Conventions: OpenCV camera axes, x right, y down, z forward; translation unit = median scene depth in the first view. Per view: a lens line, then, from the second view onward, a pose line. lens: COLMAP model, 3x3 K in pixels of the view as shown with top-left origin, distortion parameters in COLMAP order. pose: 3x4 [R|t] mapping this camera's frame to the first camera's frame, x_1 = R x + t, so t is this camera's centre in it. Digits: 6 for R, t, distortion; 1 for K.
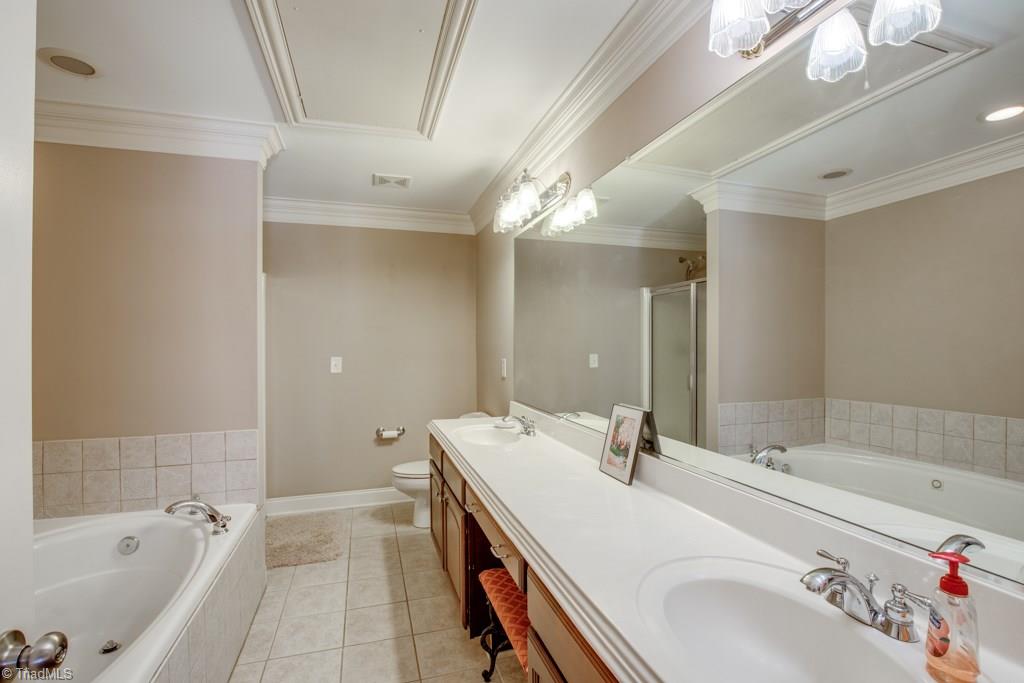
lens RADIAL K [[469.6, 0, 511.7], [0, 469.6, 345.4], [0, 0, 1]] dist [-0.029926, 0.002842]
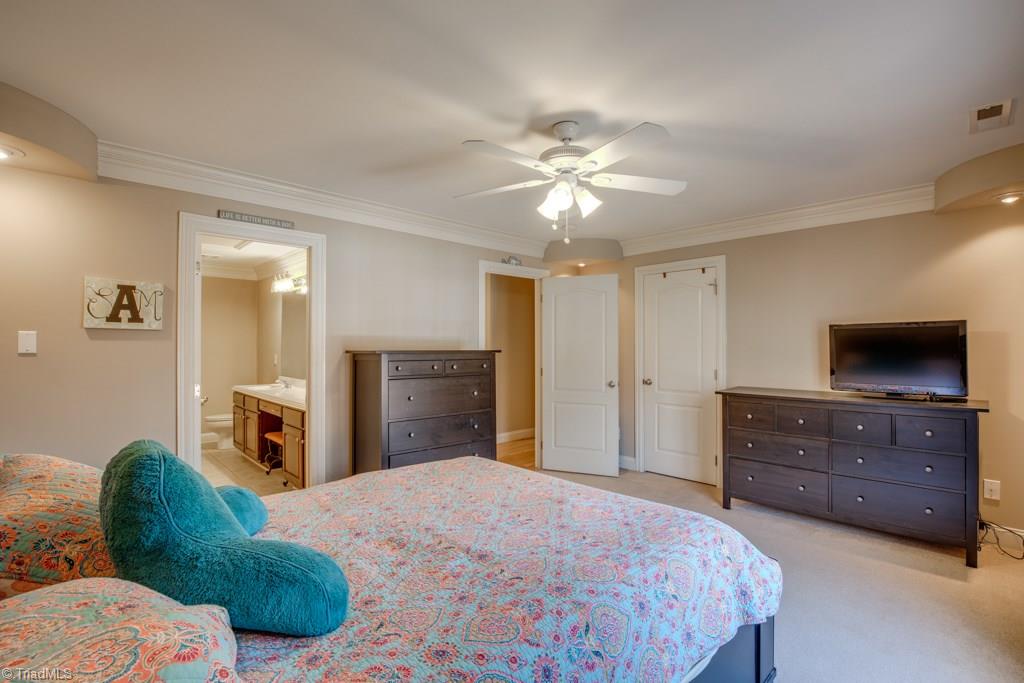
lens RADIAL K [[469.6, 0, 511.7], [0, 469.6, 342.6], [0, 0, 1]] dist [-0.029926, 0.002842]
pose [[0.897233, 0.003467, 0.441545, 0.009028], [-0.000995, 0.999983, -0.005831, -0.005331], [-0.441557, 0.004792, 0.897220, -1.299303]]
